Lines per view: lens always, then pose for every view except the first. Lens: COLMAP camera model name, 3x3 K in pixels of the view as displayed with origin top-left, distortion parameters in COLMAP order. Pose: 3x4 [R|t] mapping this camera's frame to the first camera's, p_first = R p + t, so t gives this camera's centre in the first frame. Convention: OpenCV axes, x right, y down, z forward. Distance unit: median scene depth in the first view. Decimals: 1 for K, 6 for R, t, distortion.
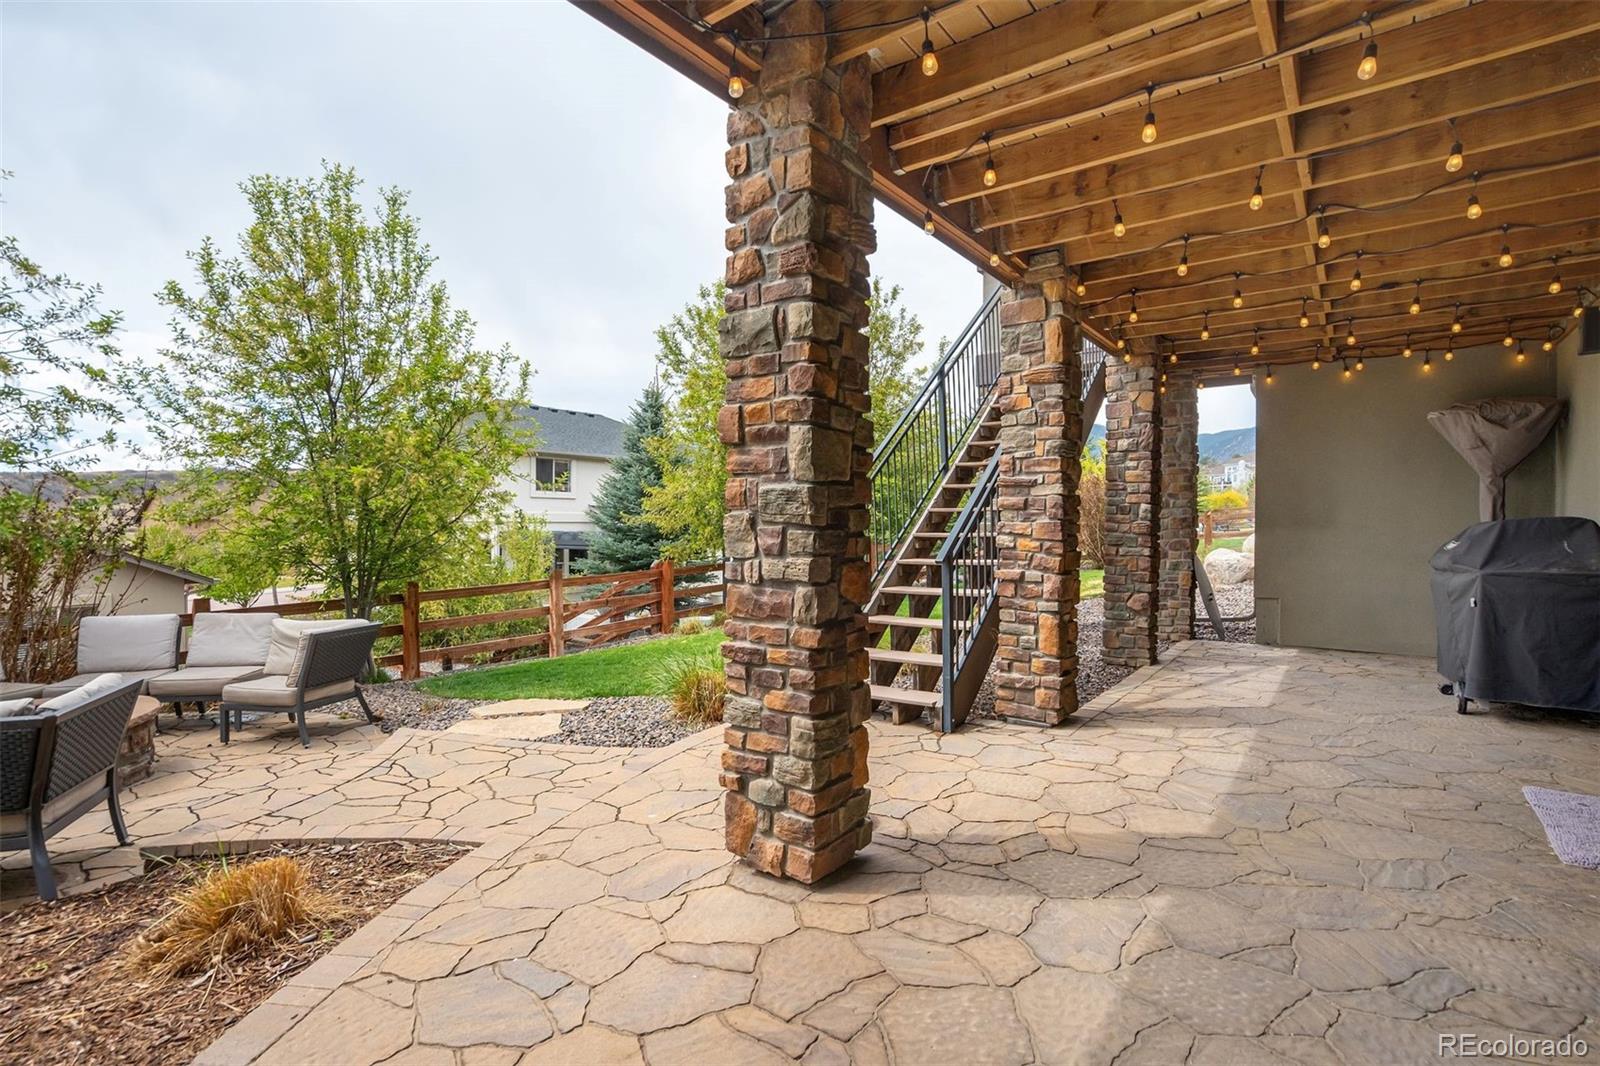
lens RADIAL K [[751.9, 0, 797.3], [0, 751.9, 527.4], [0, 0, 1]] dist [-0.026855, 0.001099]
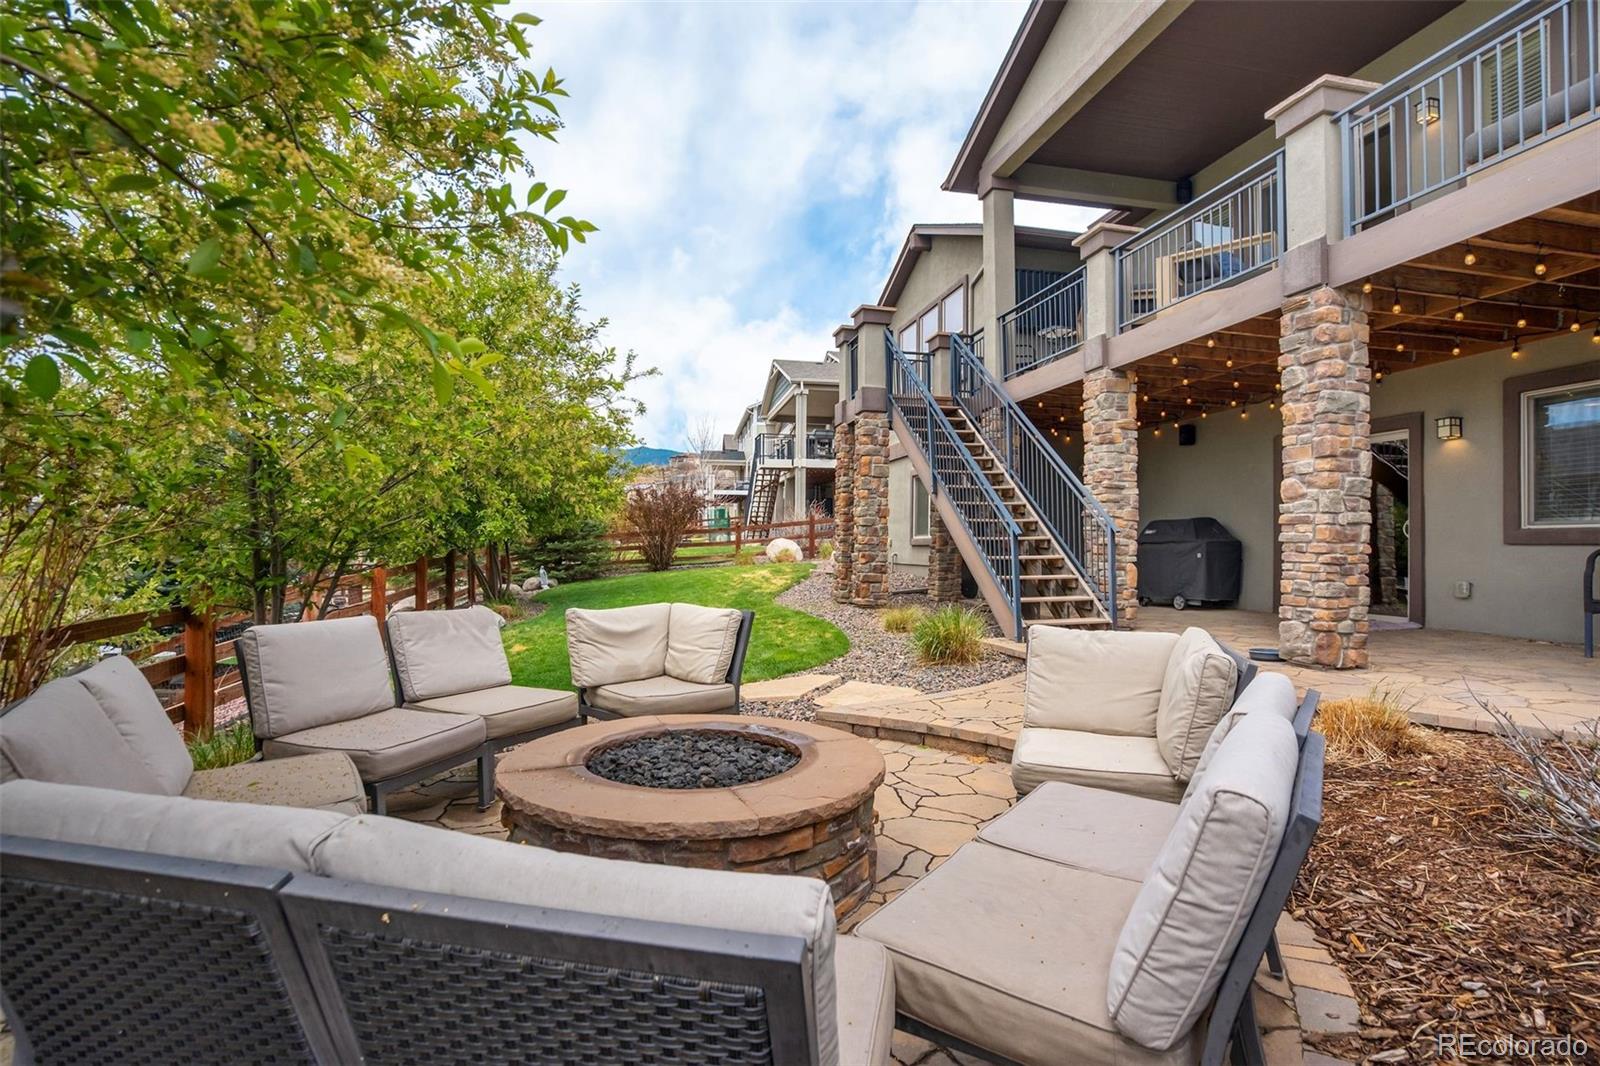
lens RADIAL K [[751.9, 0, 797.7], [0, 751.9, 540.2], [0, 0, 1]] dist [-0.026855, 0.001099]
pose [[0.637030, -0.000621, 0.770839, -2.579454], [0.009263, 0.999934, -0.006850, 0.115906], [-0.770783, 0.011504, 0.636994, 0.868378]]
